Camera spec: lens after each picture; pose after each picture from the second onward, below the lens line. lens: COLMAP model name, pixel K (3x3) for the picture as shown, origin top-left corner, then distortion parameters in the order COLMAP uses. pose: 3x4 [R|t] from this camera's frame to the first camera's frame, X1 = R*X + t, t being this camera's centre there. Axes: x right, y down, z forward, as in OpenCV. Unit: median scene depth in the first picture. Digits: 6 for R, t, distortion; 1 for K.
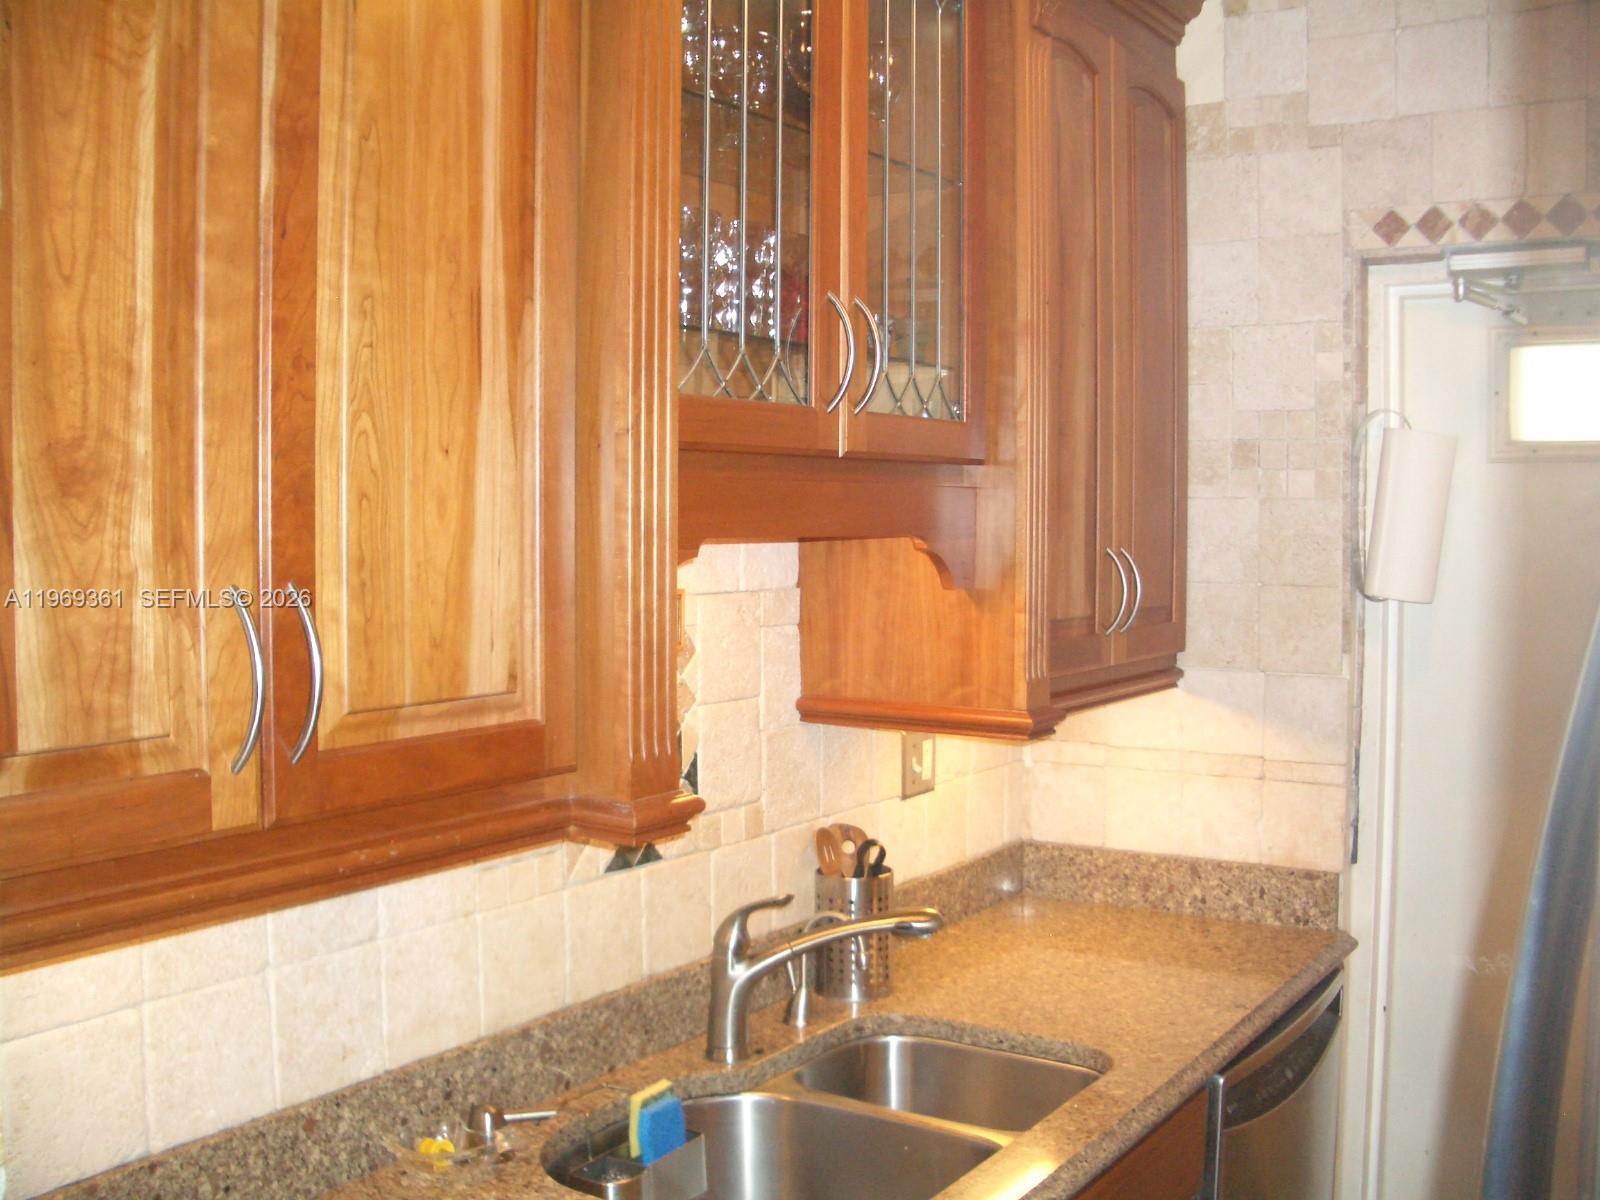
lens RADIAL K [[1637.4, 0, 800.4], [0, 1637.4, 584.1], [0, 0, 1]] dist [-0.240202, 0.246563]
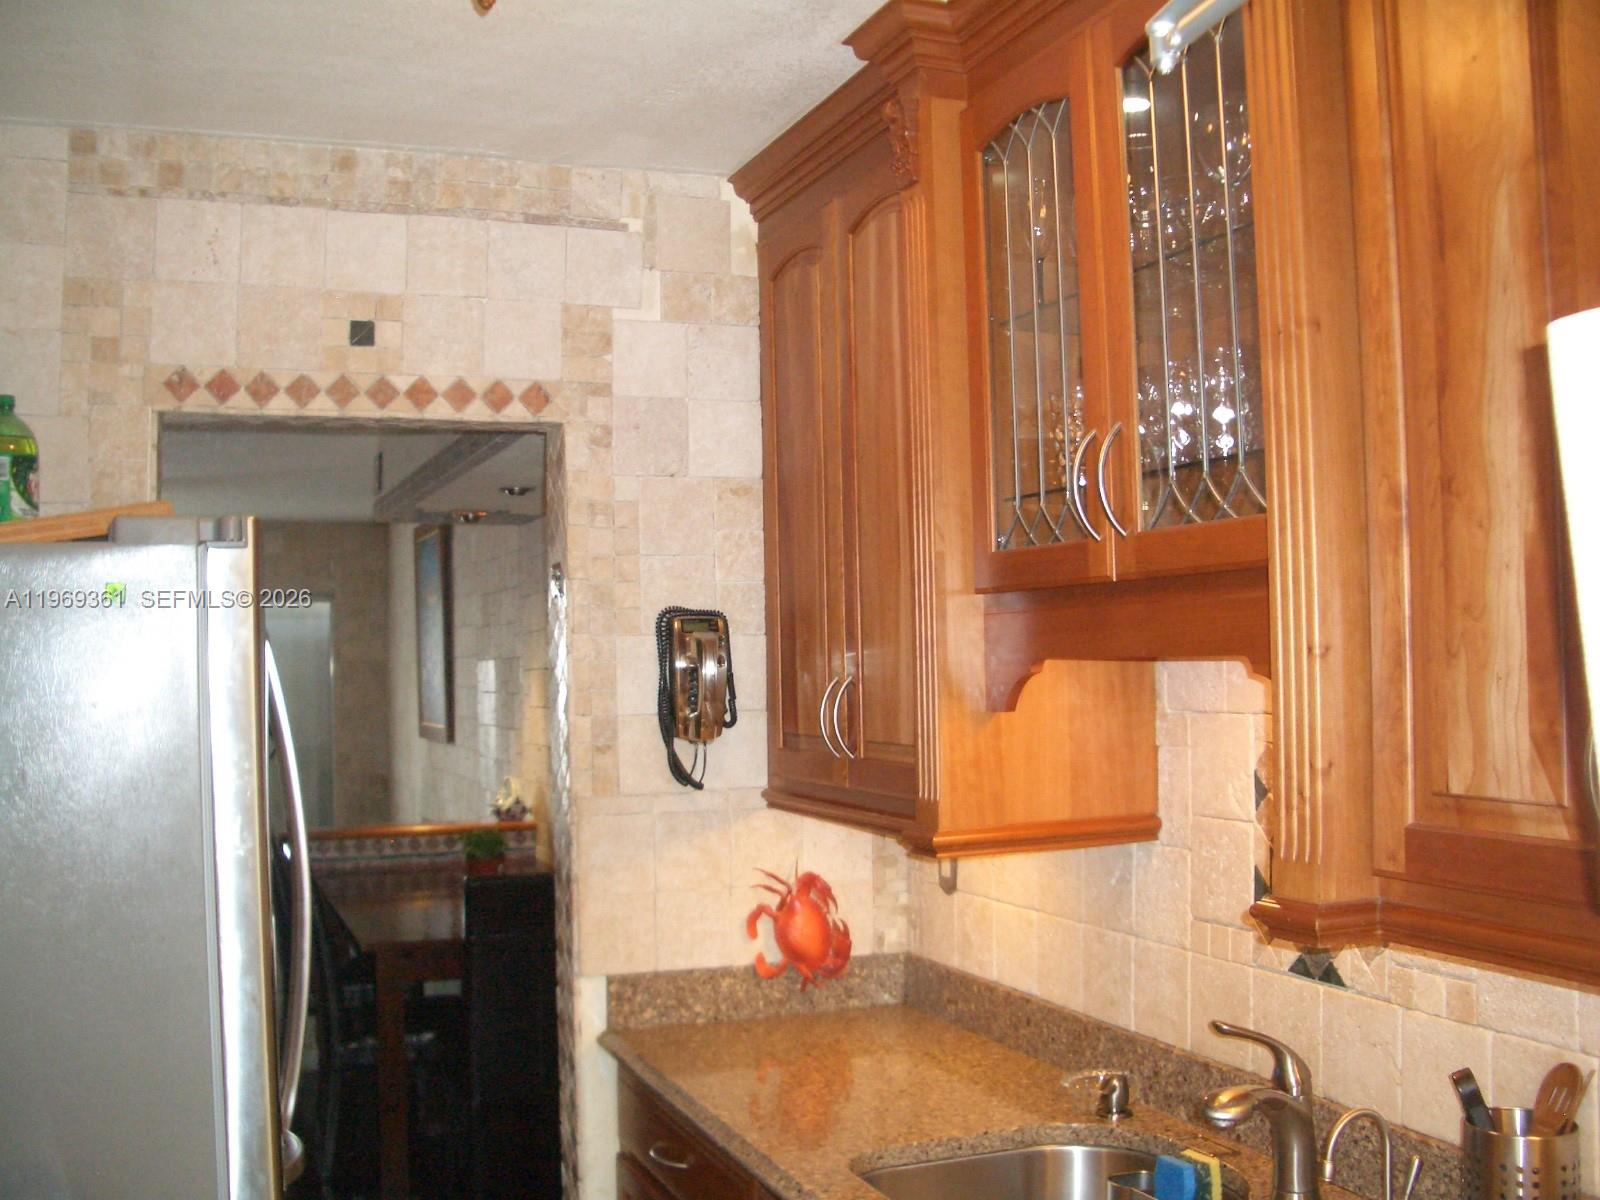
lens RADIAL K [[1637.4, 0, 800.4], [0, 1637.4, 584.1], [0, 0, 1]] dist [-0.240202, 0.246563]
pose [[-0.566623, -0.026843, -0.823540, 0.873137], [-0.023178, 0.999593, -0.016634, -0.047359], [0.823651, 0.009663, -0.567015, 1.253577]]
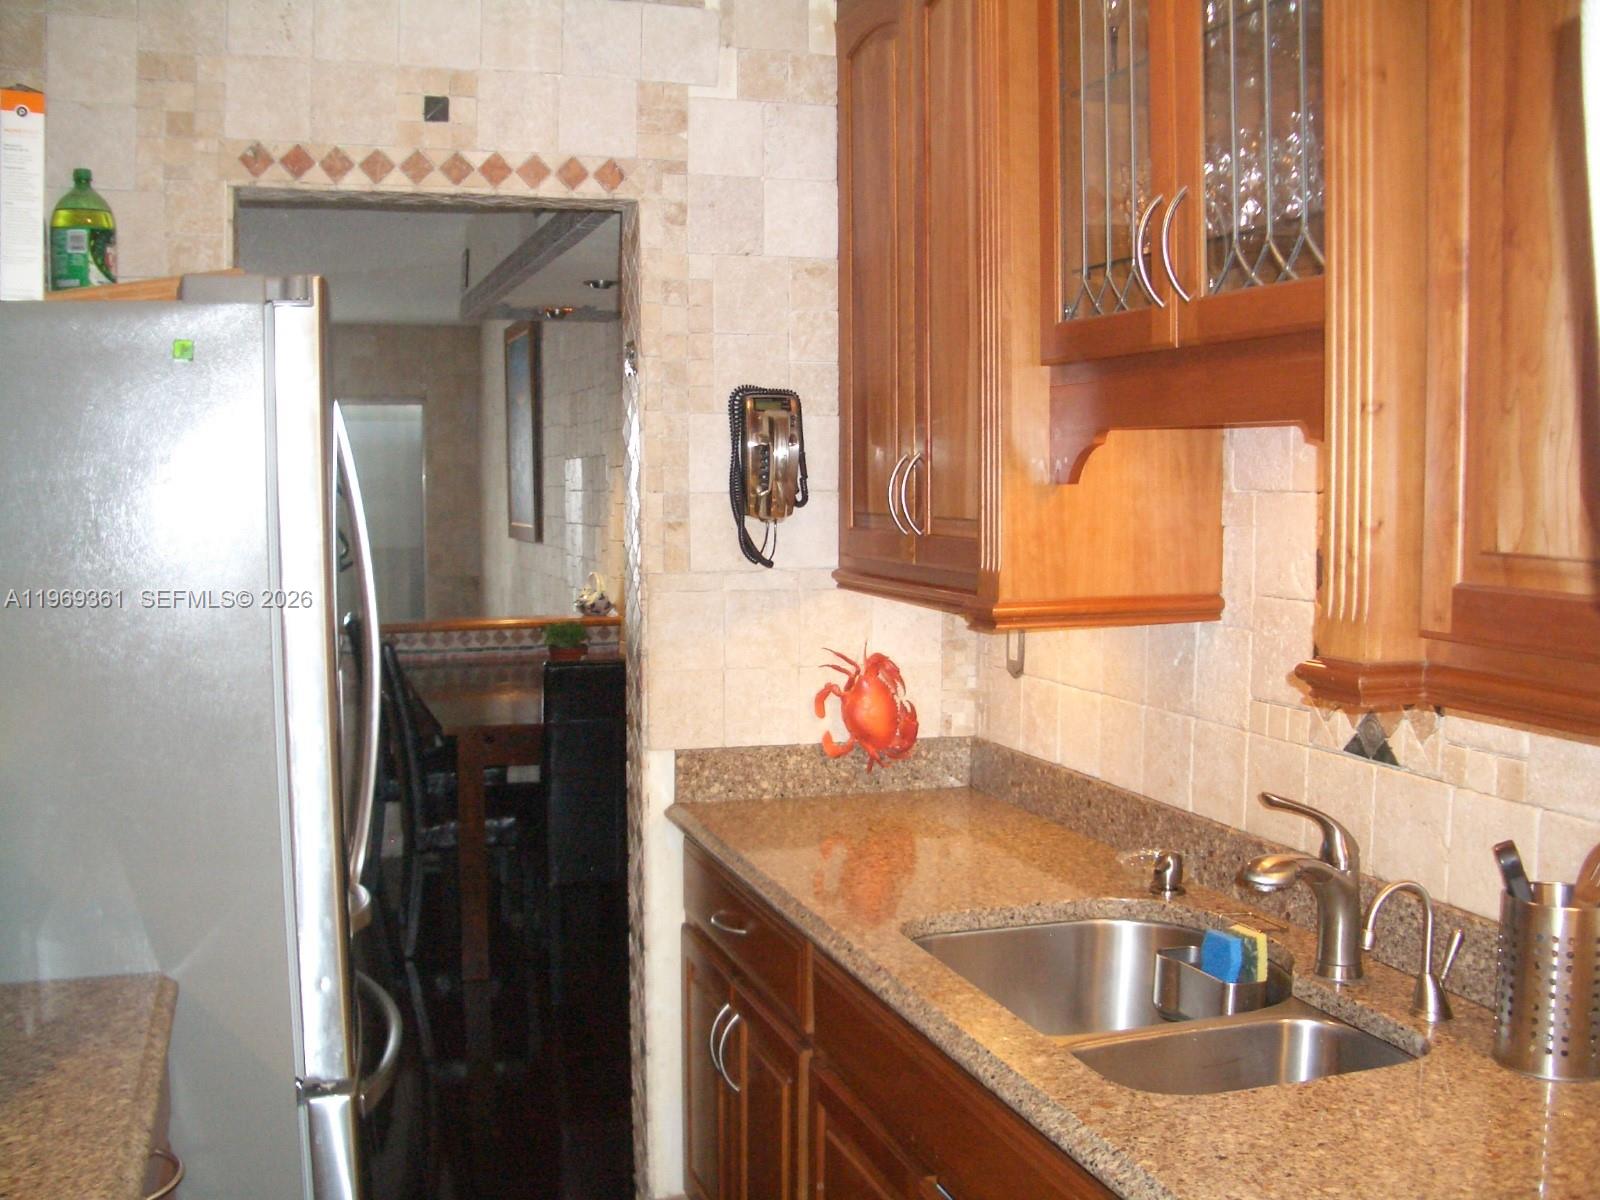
lens RADIAL K [[1637.4, 0, 800.4], [0, 1637.4, 584.1], [0, 0, 1]] dist [-0.240202, 0.246563]
pose [[-0.614264, 0.053389, -0.787292, 0.863352], [-0.037739, 0.994579, 0.096891, -0.016334], [0.788197, 0.089229, -0.608920, 1.274046]]
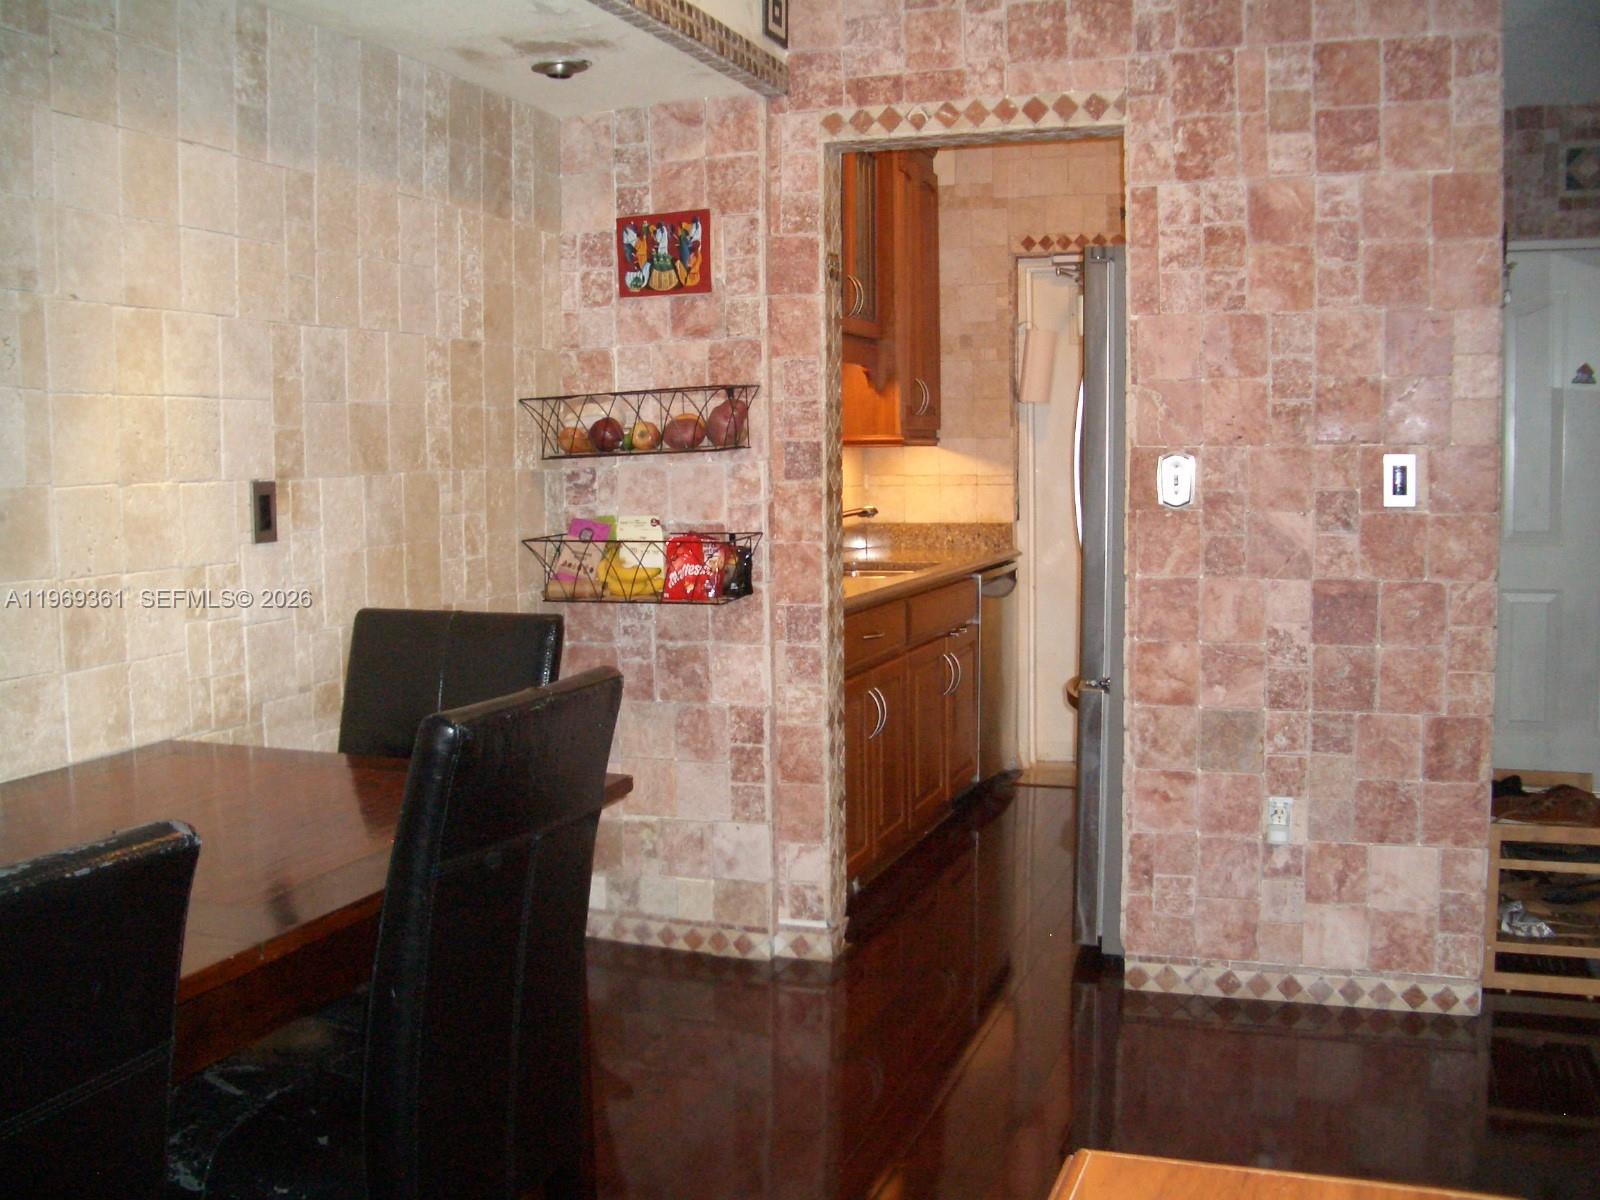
lens RADIAL K [[1637.4, 0, 800.4], [0, 1637.4, 584.1], [0, 0, 1]] dist [-0.240202, 0.246563]
pose [[0.970363, -0.032397, 0.239471, -0.661614], [0.023859, 0.998975, 0.038468, 0.217367], [-0.240472, -0.031614, 0.970141, -1.530787]]
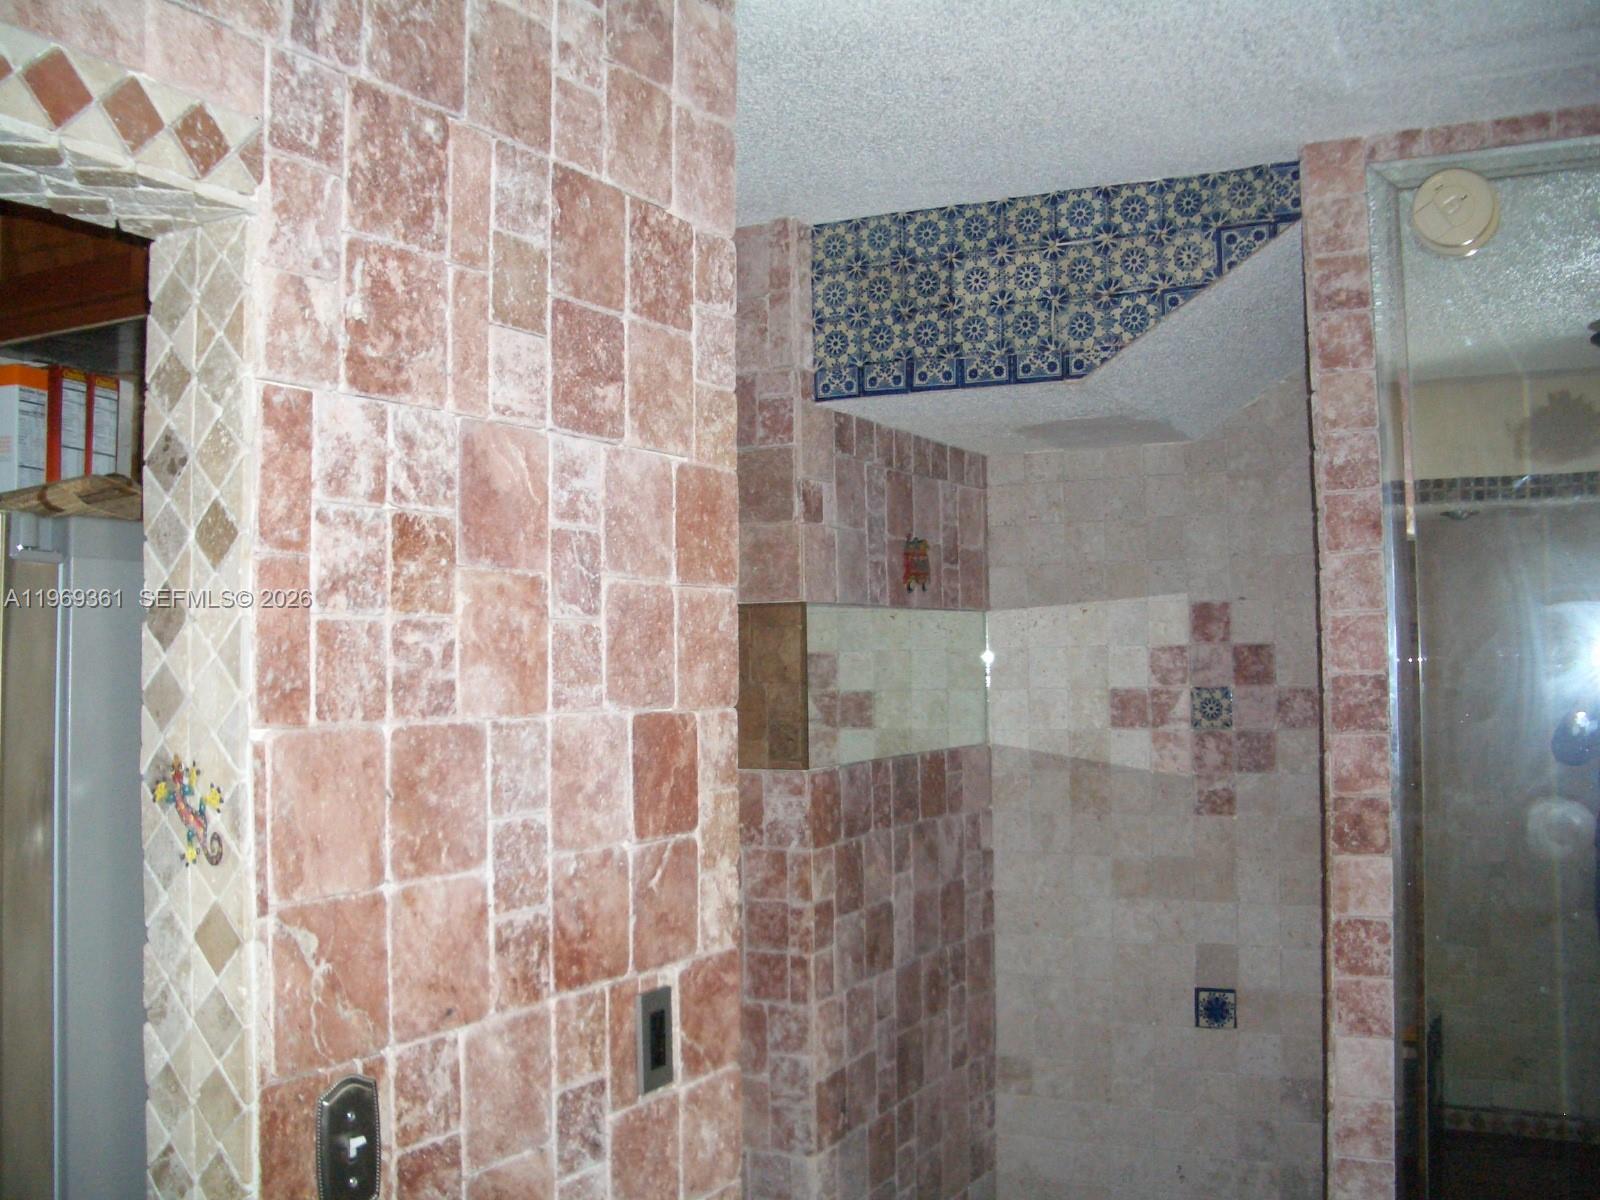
lens RADIAL K [[1637.4, 0, 800.4], [0, 1637.4, 584.1], [0, 0, 1]] dist [-0.240202, 0.246563]
pose [[-0.112893, 0.054630, 0.992104, -0.543125], [0.060952, 0.996988, -0.047963, -0.007225], [-0.991736, 0.055056, -0.115883, -0.087702]]
